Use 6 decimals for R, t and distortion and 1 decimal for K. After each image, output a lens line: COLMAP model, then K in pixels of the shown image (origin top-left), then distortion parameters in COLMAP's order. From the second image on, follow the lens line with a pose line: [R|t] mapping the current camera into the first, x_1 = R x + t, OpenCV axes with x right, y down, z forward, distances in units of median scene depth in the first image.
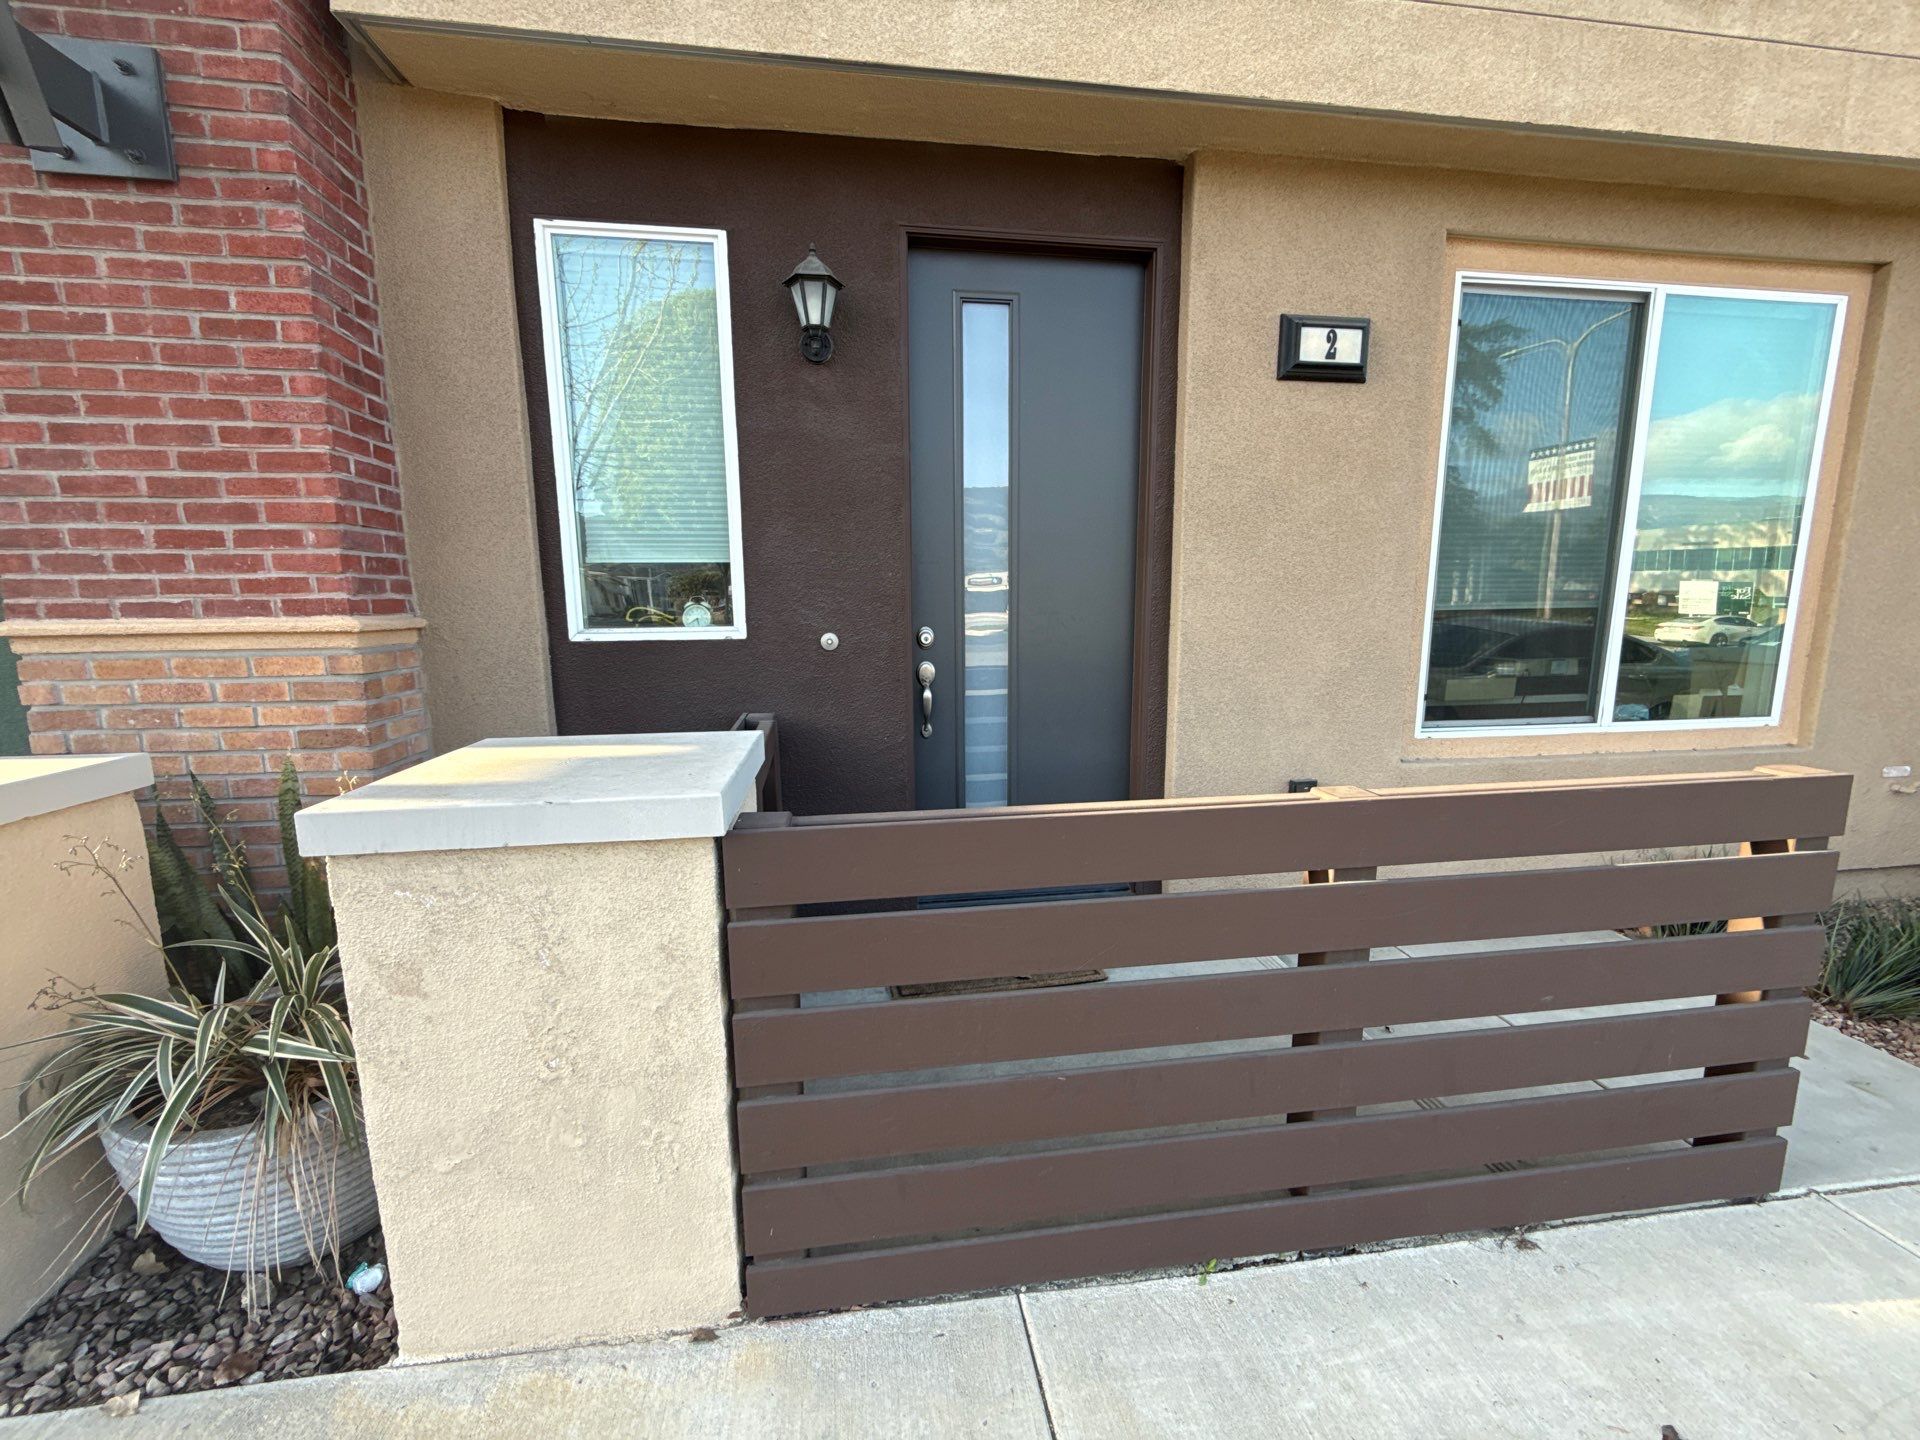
lens RADIAL K [[764.3, 0, 957.0], [0, 764.3, 719.7], [0, 0, 1]] dist [-0.000079, 0.000175]
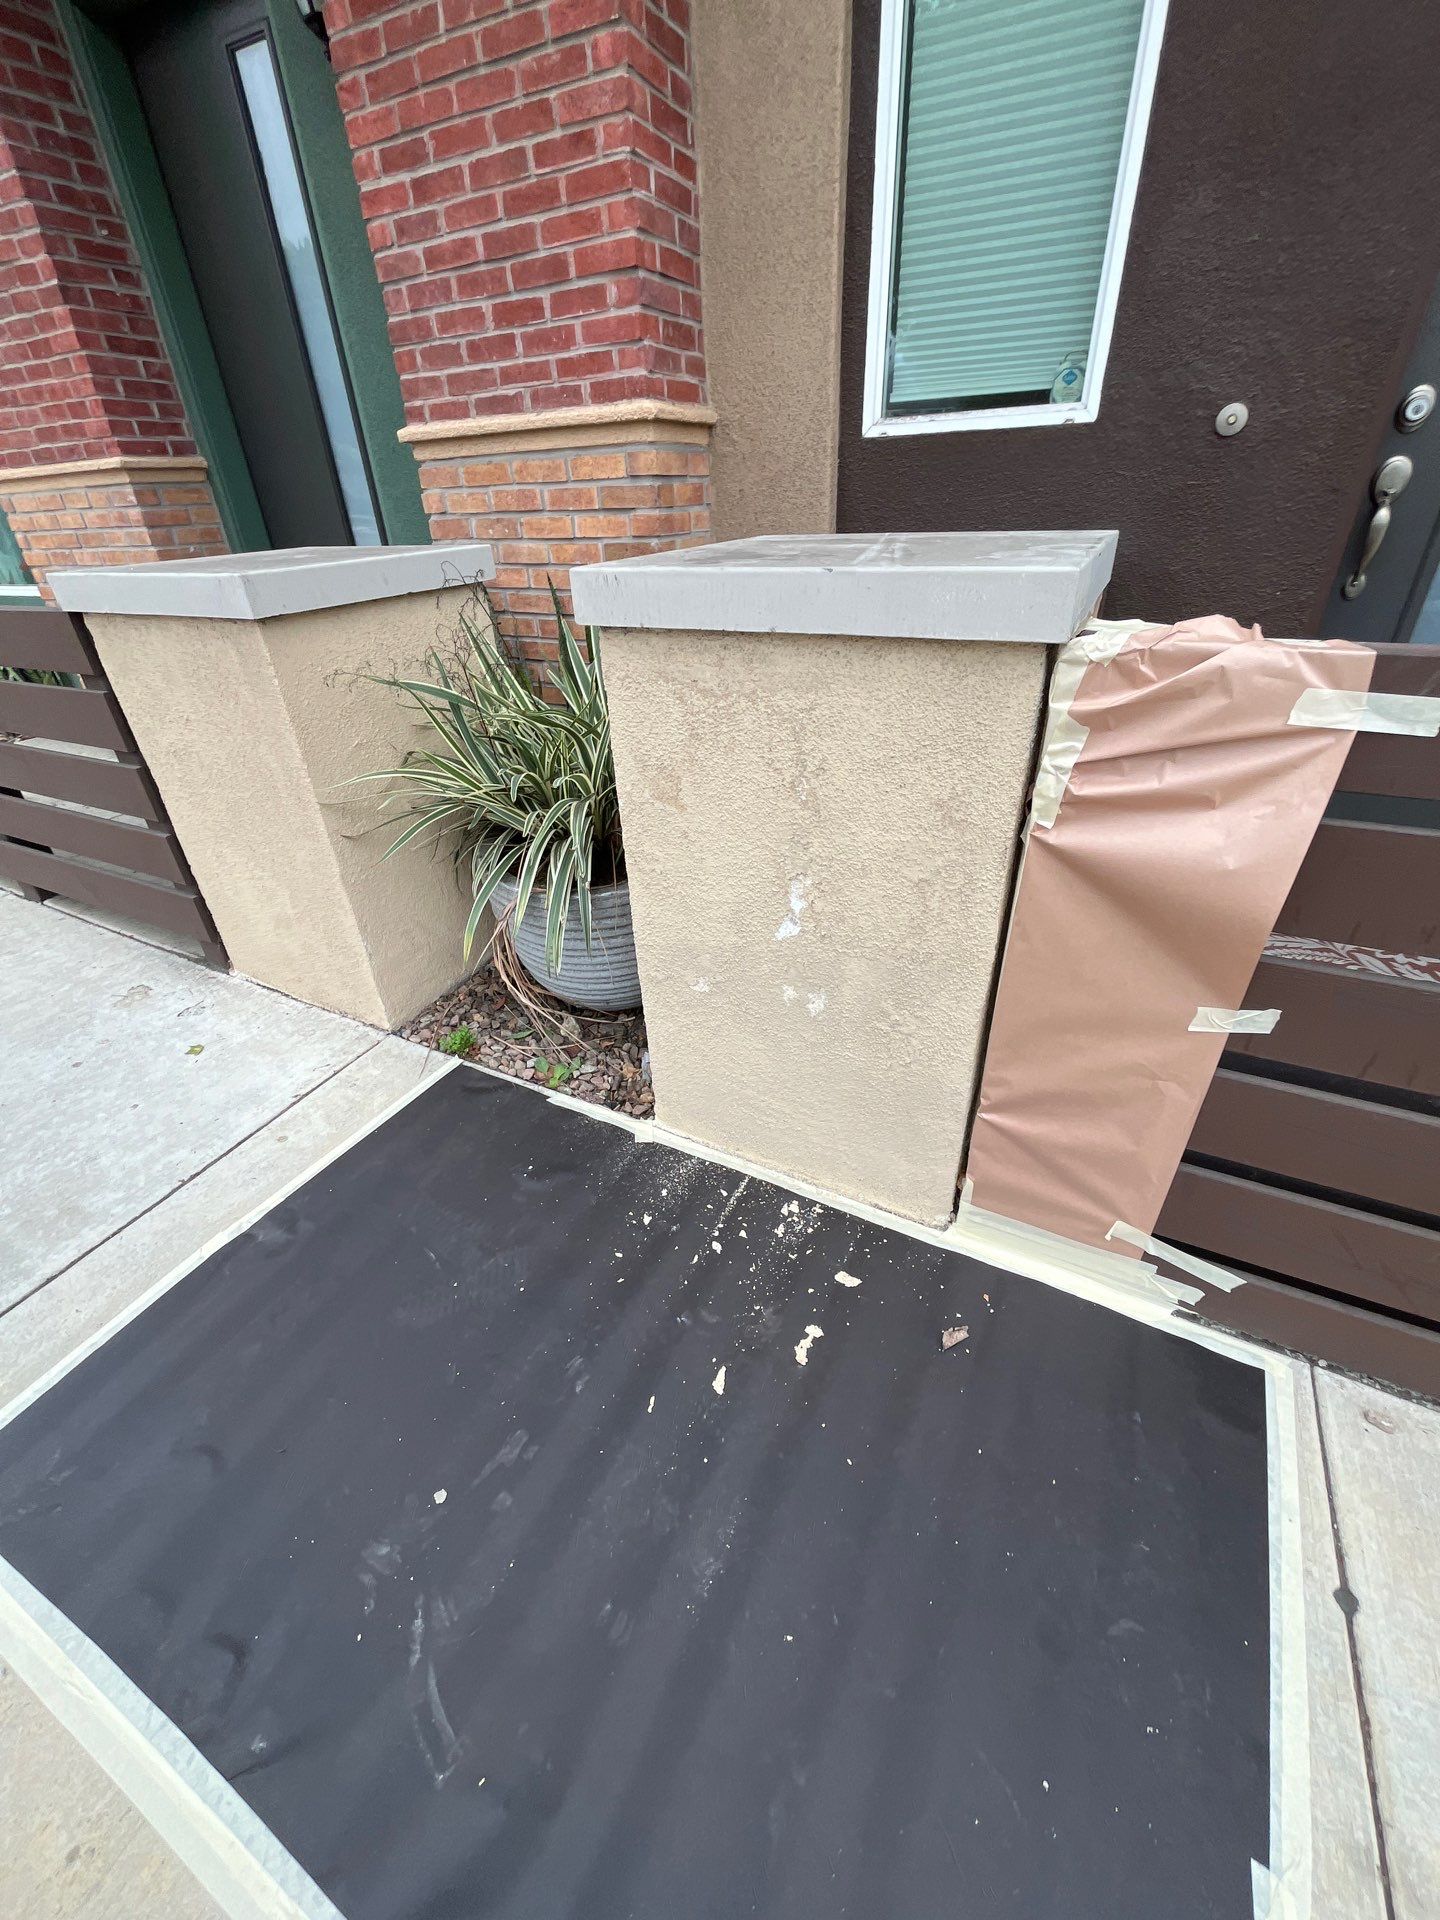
lens RADIAL K [[772.1, 0, 719.5], [0, 772.1, 953.7], [0, 0, 1]] dist [-0.001437, -0.000604]
pose [[0.817898, 0.275863, -0.504918, -0.080351], [-0.055808, 0.911463, 0.407579, 0.077712], [0.572650, -0.305179, 0.760879, 0.148706]]
